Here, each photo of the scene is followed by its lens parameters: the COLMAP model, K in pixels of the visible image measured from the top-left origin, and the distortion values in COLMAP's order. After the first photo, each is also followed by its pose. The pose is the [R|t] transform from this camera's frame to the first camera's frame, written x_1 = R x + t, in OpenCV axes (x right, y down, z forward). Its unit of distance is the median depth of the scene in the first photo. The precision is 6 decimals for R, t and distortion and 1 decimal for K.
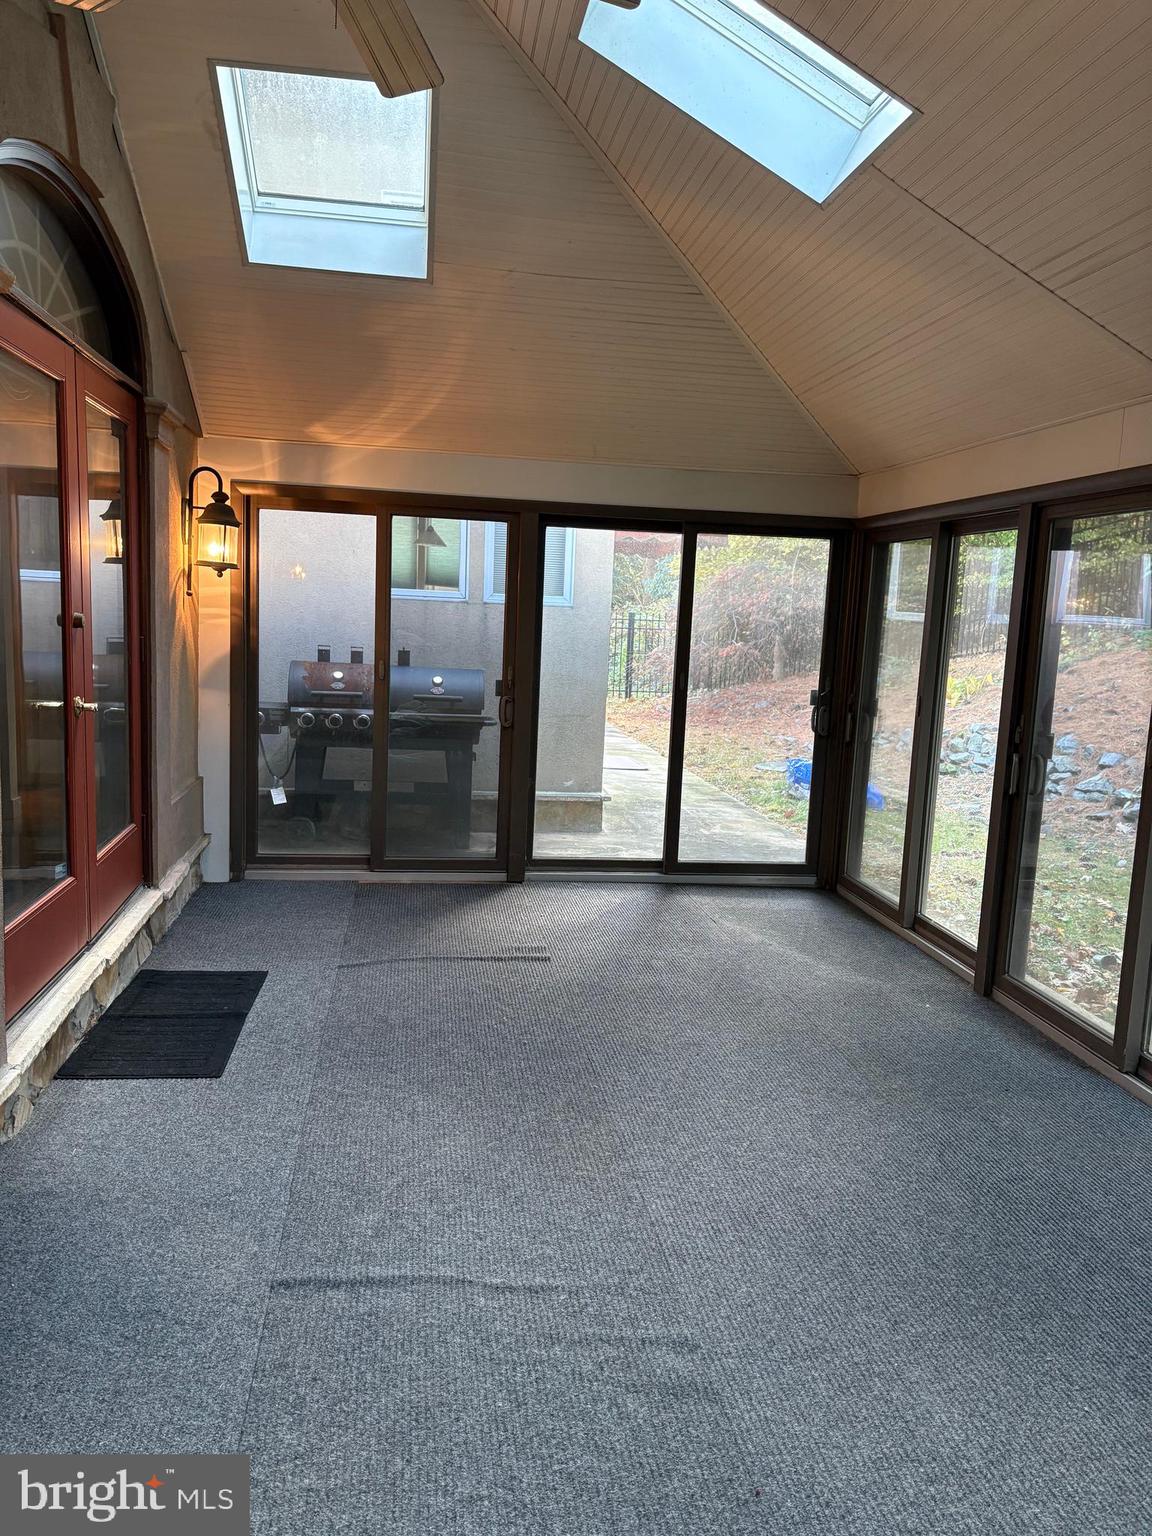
lens RADIAL K [[1155.4, 0, 572.8], [0, 1155.4, 773.8], [0, 0, 1]] dist [0.033747, -0.029752]
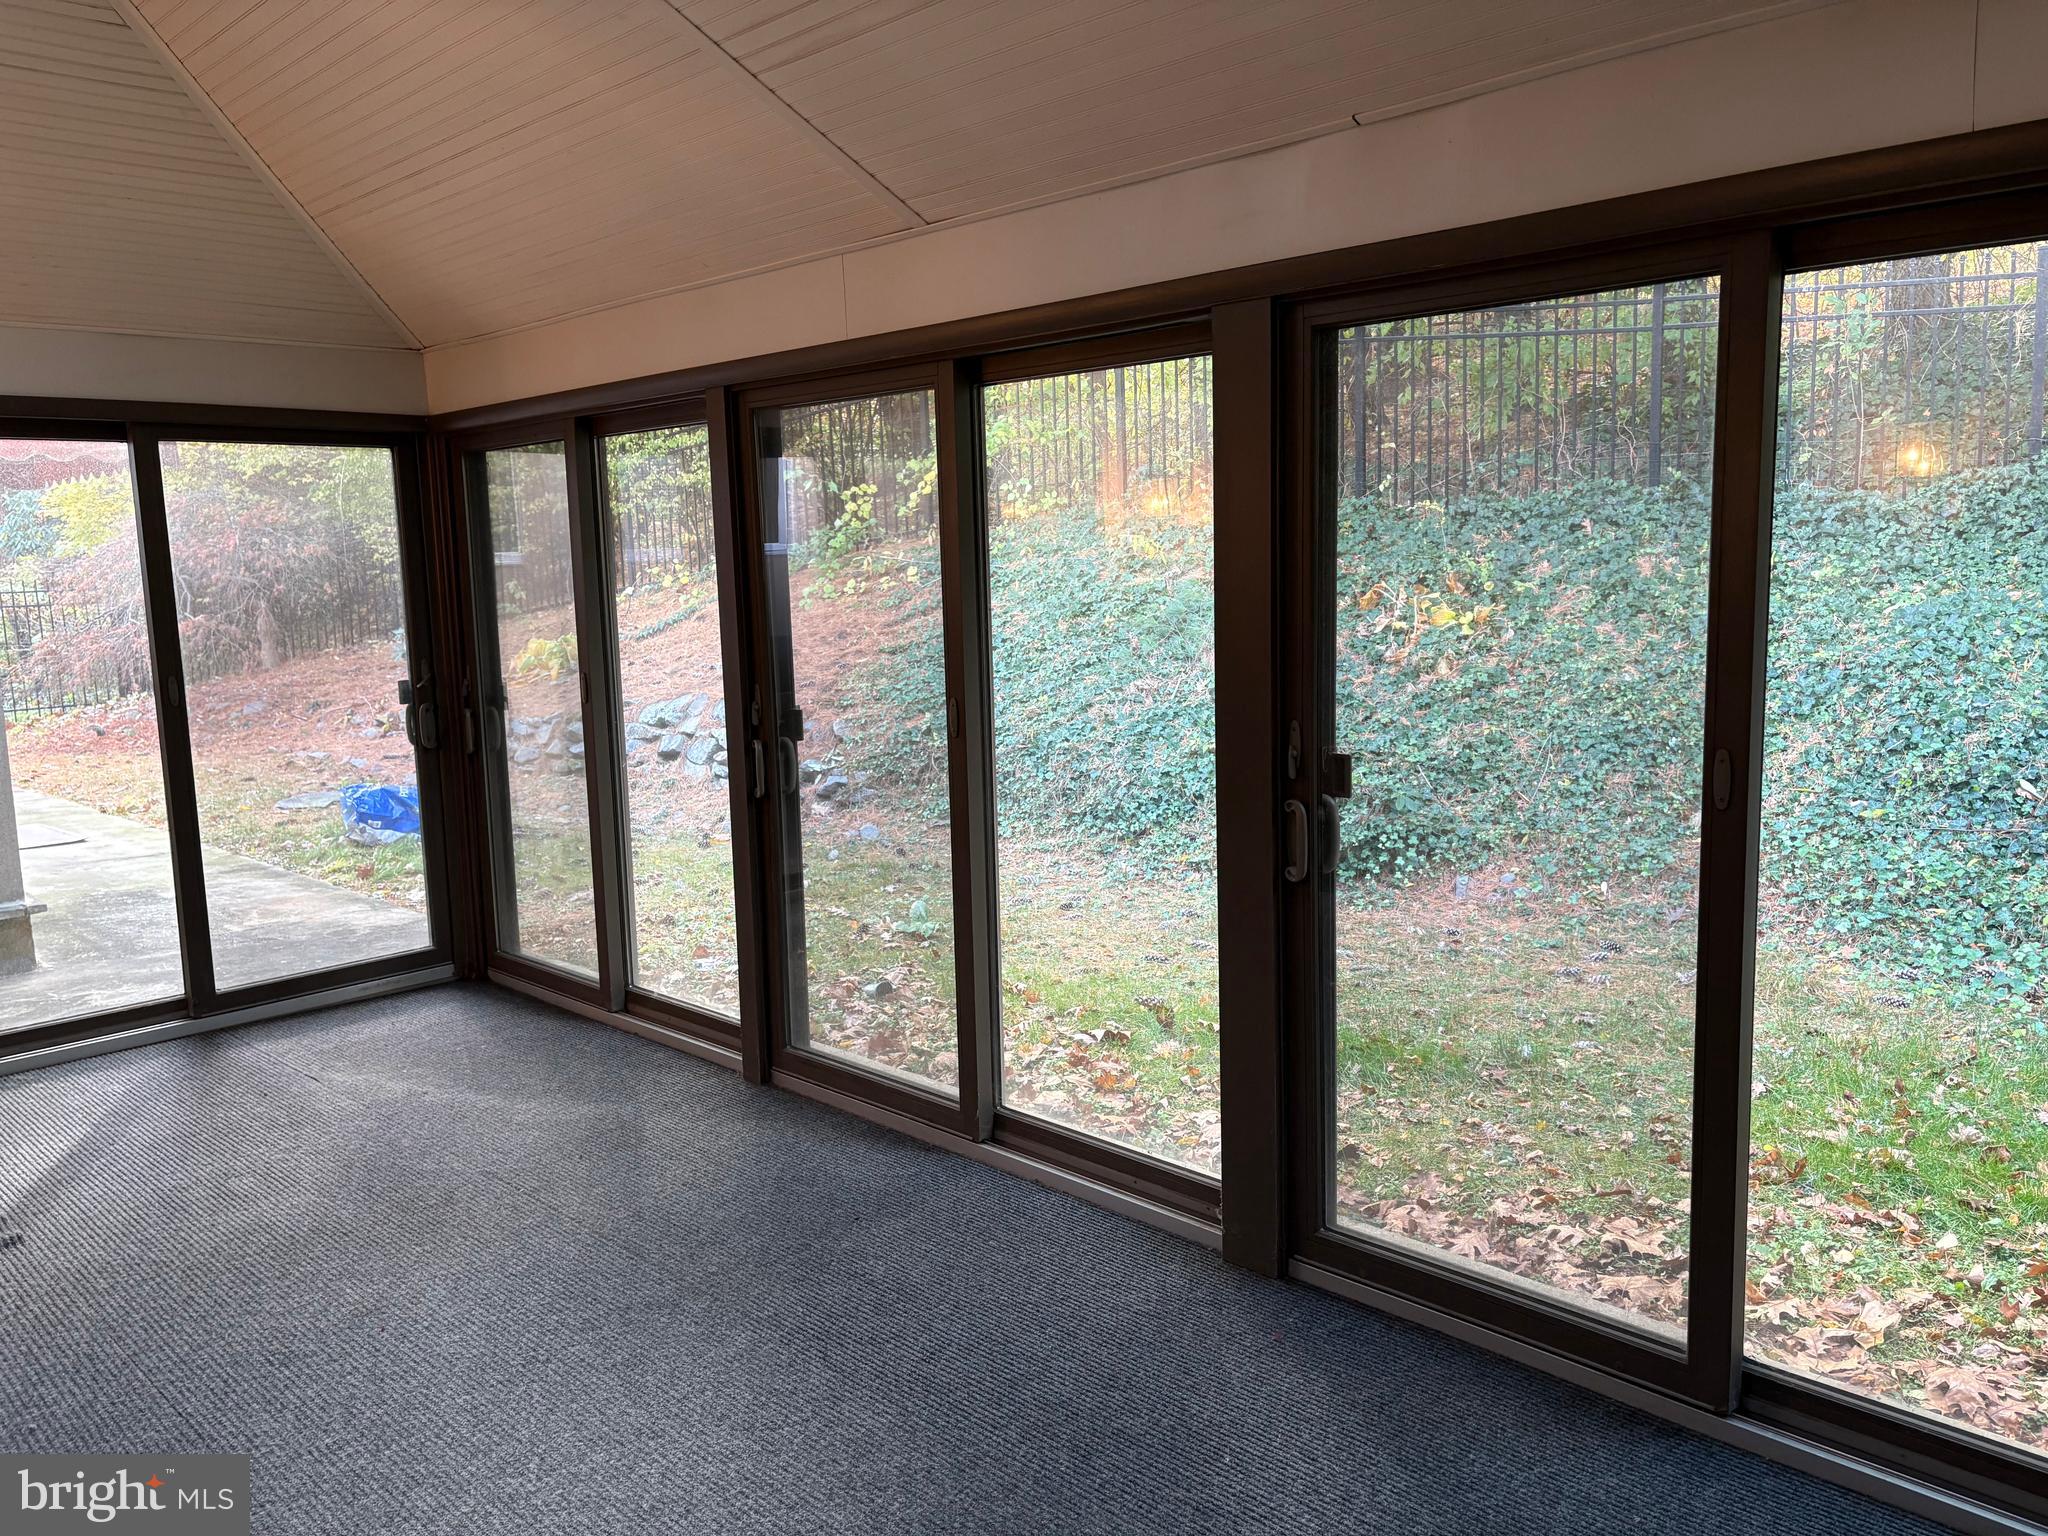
lens RADIAL K [[1540.6, 0, 1034.5], [0, 1540.6, 755.1], [0, 0, 1]] dist [0.033747, -0.029752]
pose [[0.790317, -0.144202, 0.595487, -0.039261], [0.147626, 0.988093, 0.043350, -0.019573], [-0.594648, 0.053649, 0.802195, 0.116721]]
